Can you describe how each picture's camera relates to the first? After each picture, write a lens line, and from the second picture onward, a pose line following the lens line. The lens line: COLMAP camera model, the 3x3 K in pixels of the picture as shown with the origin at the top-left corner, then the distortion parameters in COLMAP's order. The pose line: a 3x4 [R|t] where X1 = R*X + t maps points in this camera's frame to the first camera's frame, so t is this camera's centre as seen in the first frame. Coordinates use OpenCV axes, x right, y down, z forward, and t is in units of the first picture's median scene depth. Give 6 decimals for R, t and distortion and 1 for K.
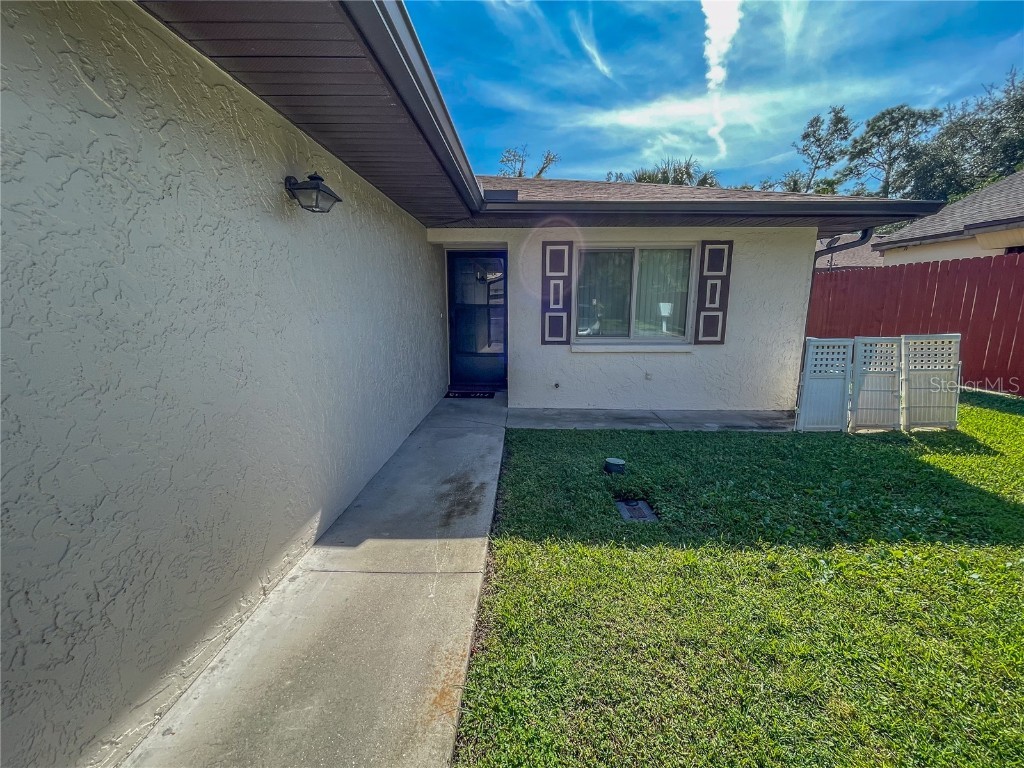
lens RADIAL K [[447.0, 0, 518.8], [0, 447.0, 389.6], [0, 0, 1]] dist [-0.000357, 0.000784]
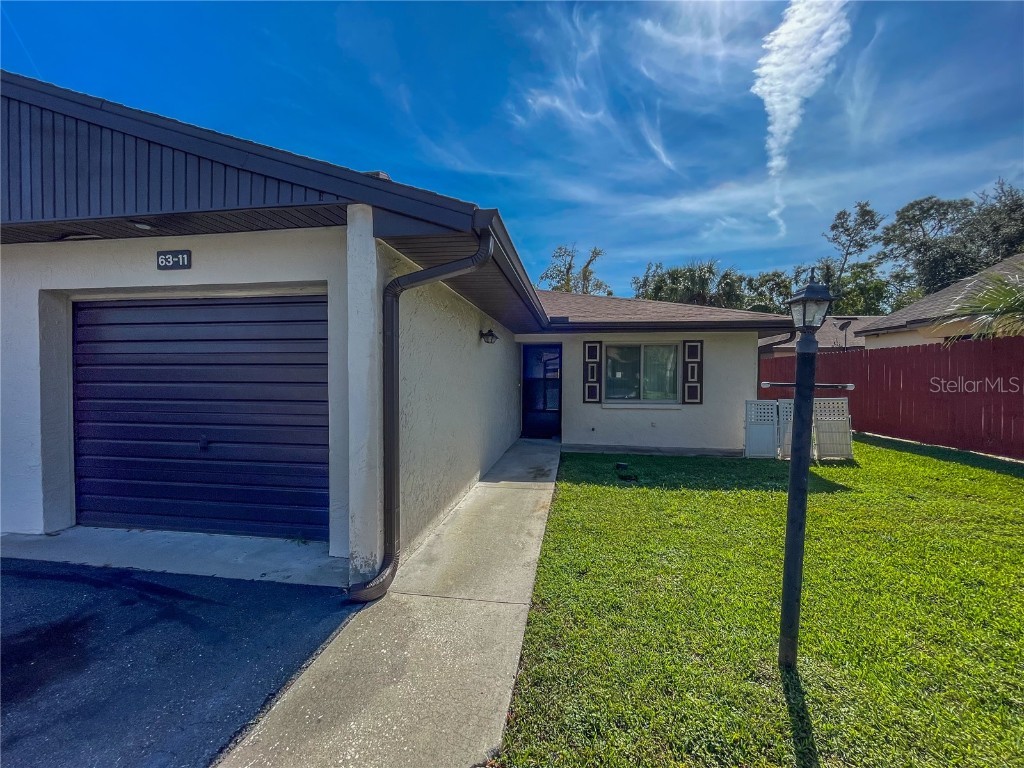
lens RADIAL K [[413.1, 0, 507.8], [0, 413.1, 382.5], [0, 0, 1]] dist [-0.001802, -0.000306]
pose [[0.989433, 0.005336, -0.144890, -0.001540], [-0.030577, 0.984527, -0.172546, 0.069796], [0.141727, 0.175153, 0.974287, -0.382755]]
